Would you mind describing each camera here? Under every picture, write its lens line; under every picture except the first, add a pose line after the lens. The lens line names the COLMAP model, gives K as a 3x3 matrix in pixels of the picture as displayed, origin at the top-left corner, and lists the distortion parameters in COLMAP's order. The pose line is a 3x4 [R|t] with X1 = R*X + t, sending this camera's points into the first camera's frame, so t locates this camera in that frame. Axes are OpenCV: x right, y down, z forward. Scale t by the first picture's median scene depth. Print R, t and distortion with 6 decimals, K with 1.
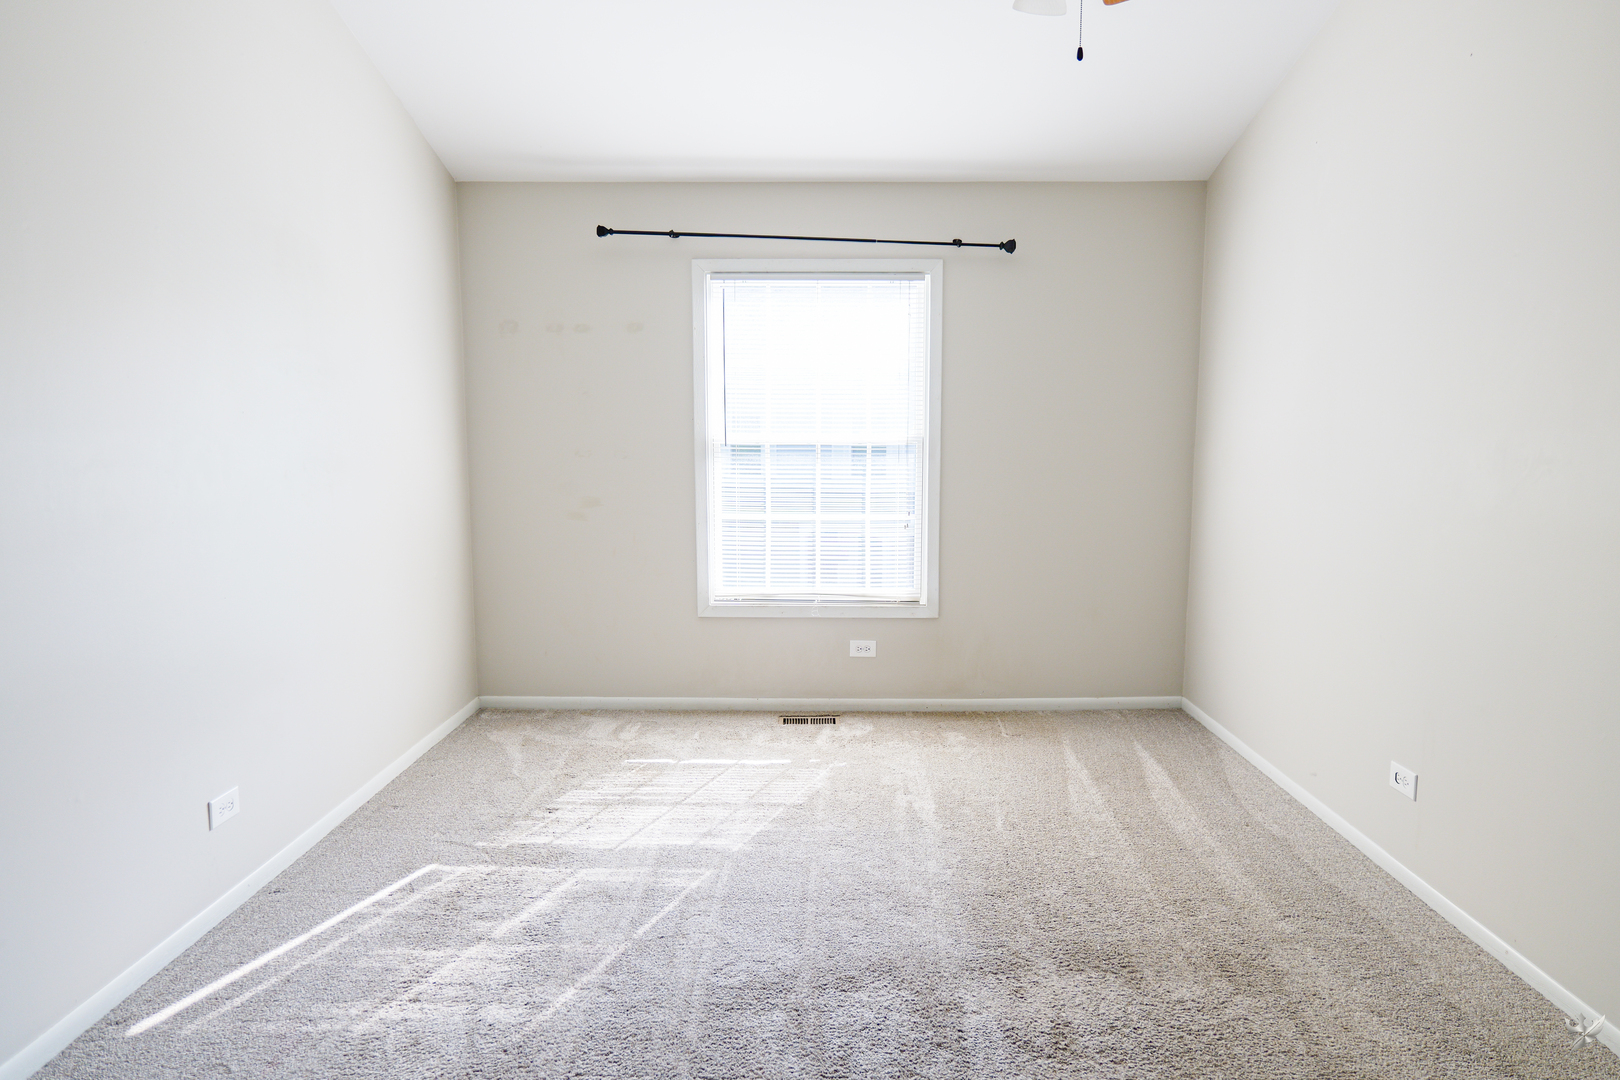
lens RADIAL K [[952.6, 0, 801.6], [0, 952.6, 542.7], [0, 0, 1]] dist [-0.041086, 0.028431]
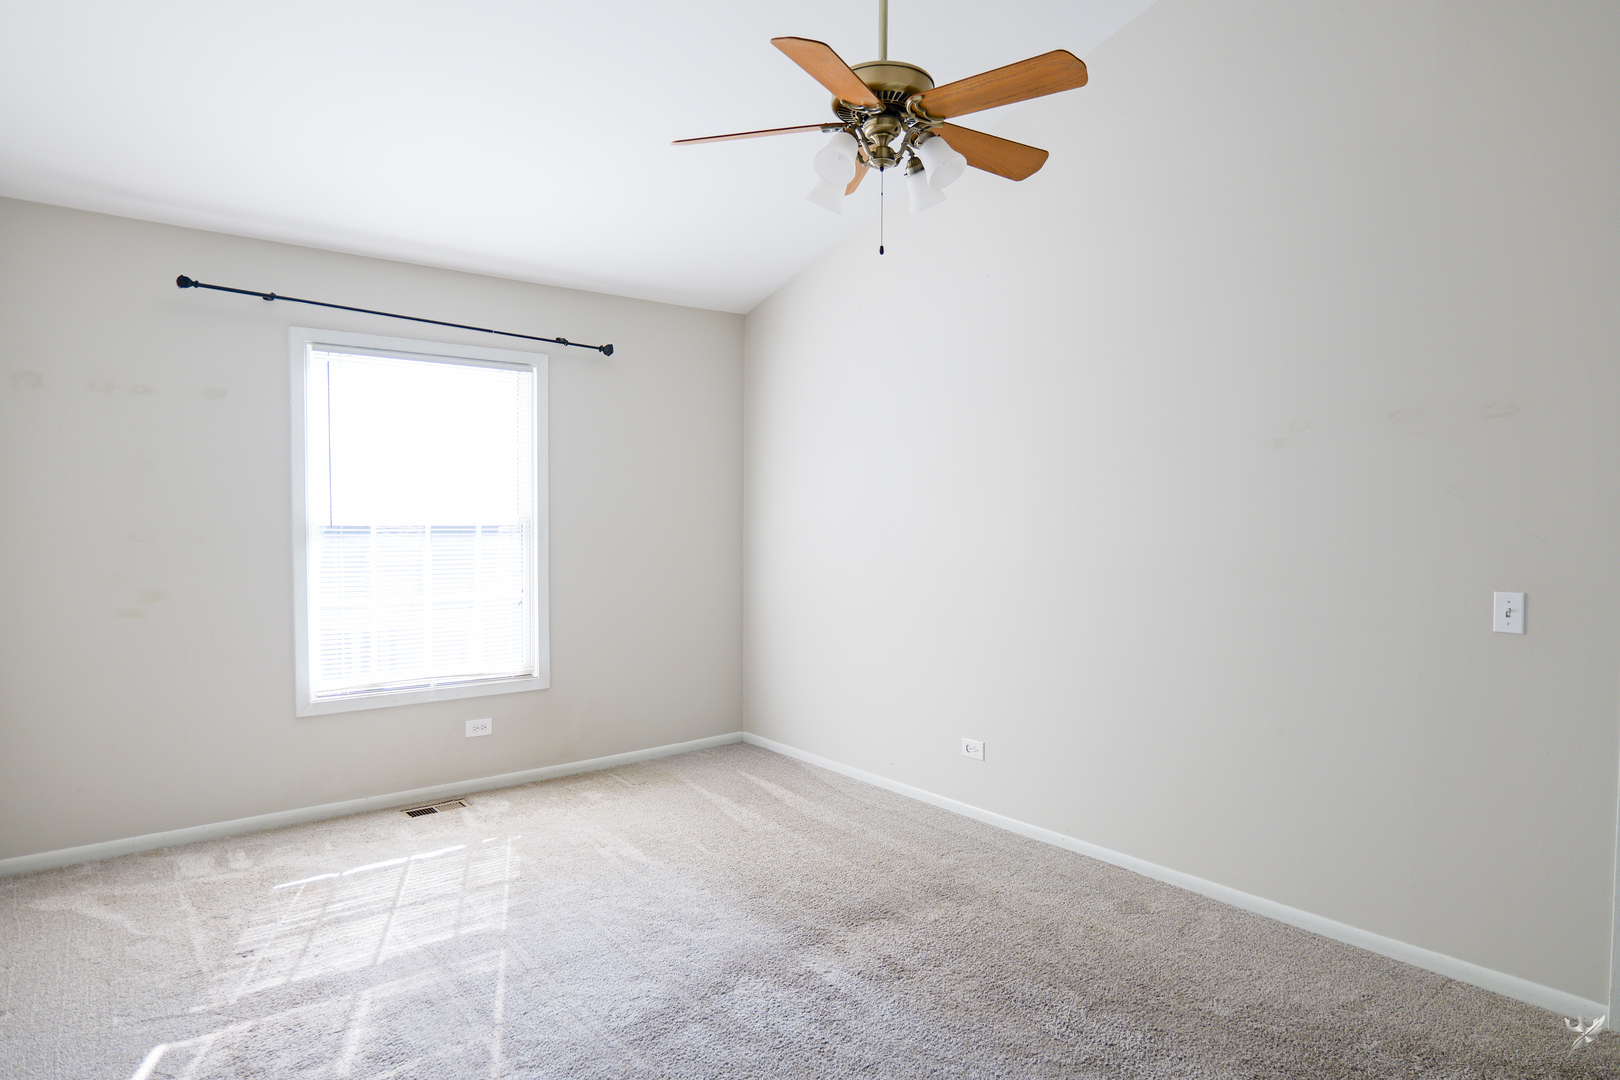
lens RADIAL K [[952.6, 0, 801.6], [0, 952.6, 542.7], [0, 0, 1]] dist [-0.041086, 0.028431]
pose [[0.771807, -0.018691, 0.635582, -0.326337], [0.071797, 0.995737, -0.057903, -0.000537], [-0.631790, 0.090323, 0.769859, 0.000192]]
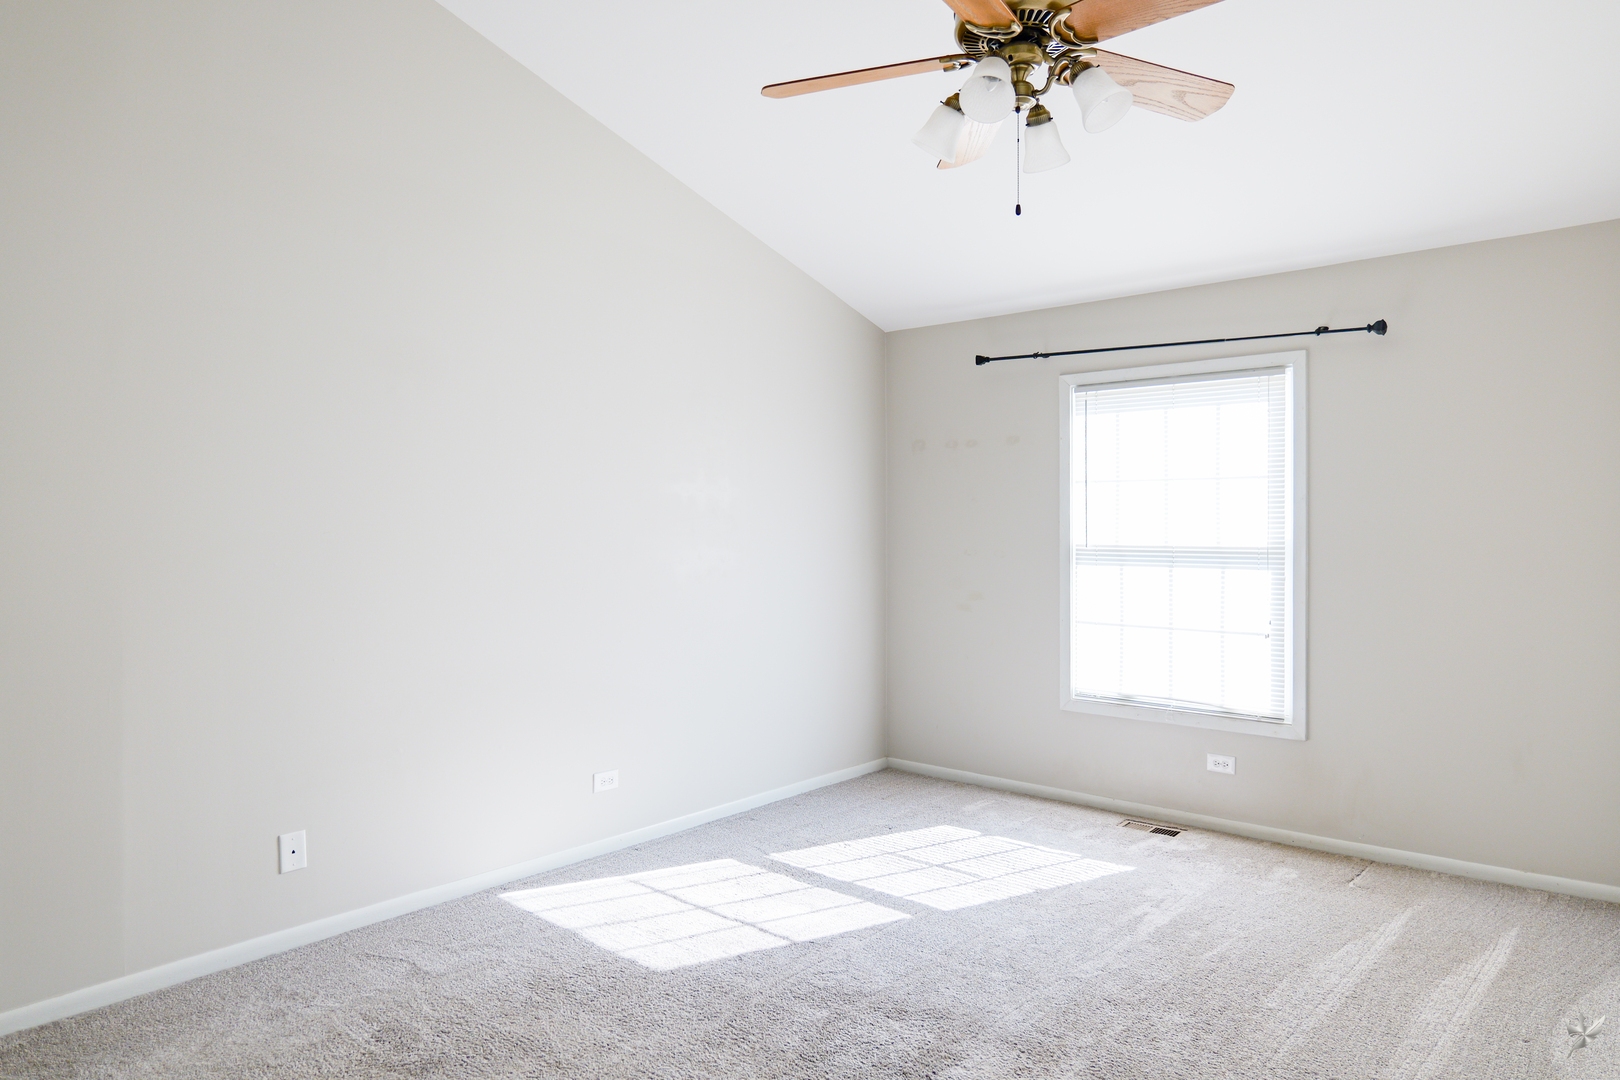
lens RADIAL K [[976.1, 0, 805.0], [0, 976.1, 544.3], [0, 0, 1]] dist [-0.024933, 0.002683]
pose [[0.767518, 0.009743, -0.640953, 0.388339], [-0.074675, 0.994436, -0.074304, -0.002373], [0.636663, 0.104893, 0.763975, -0.016691]]
